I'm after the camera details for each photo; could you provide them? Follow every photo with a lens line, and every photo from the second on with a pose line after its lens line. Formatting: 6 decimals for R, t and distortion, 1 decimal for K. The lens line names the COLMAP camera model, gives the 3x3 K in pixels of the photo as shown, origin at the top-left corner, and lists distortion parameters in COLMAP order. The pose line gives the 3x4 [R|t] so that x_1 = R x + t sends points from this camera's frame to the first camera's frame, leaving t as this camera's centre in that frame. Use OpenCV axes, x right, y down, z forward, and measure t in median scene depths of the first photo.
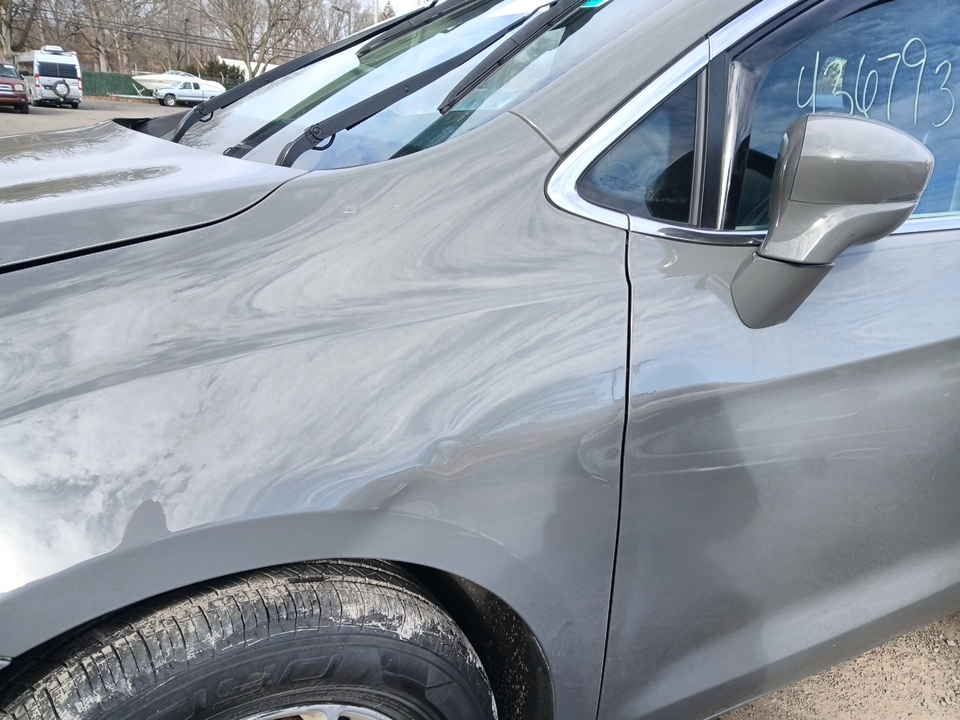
lens RADIAL K [[717.9, 0, 480.0], [0, 717.9, 360.0], [0, 0, 1]] dist [-0.003512, -0.001213]
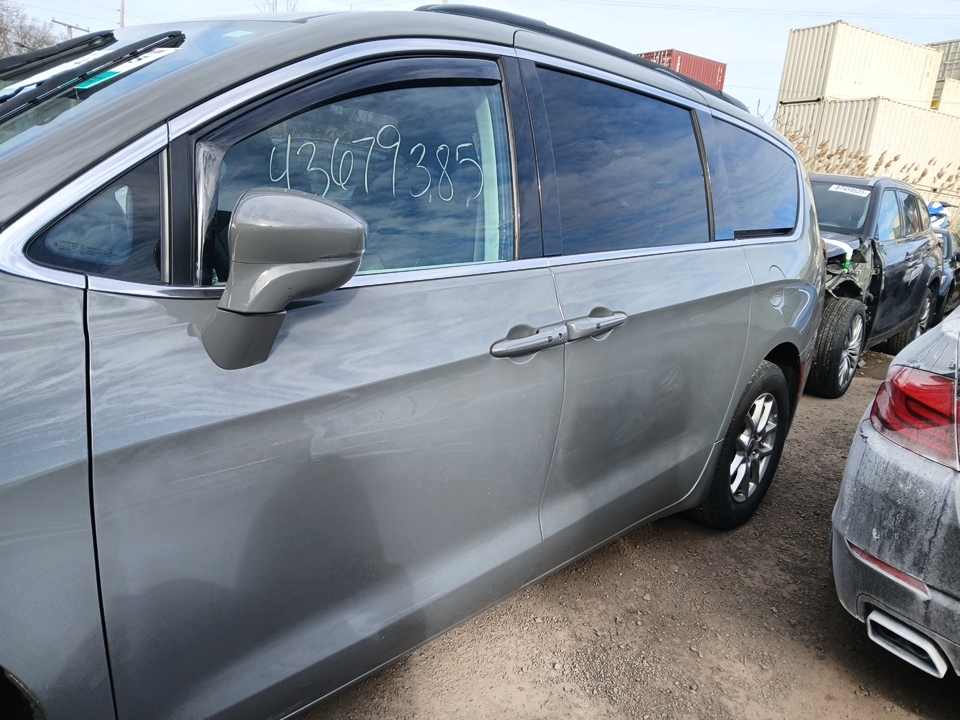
lens RADIAL K [[726.5, 0, 480.0], [0, 726.5, 360.0], [0, 0, 1]] dist [0.003626, 0.000985]
pose [[0.941824, -0.057755, 0.331108, 0.383924], [0.076587, 0.996087, -0.044102, 0.025162], [-0.327265, 0.066895, 0.942562, -0.250313]]
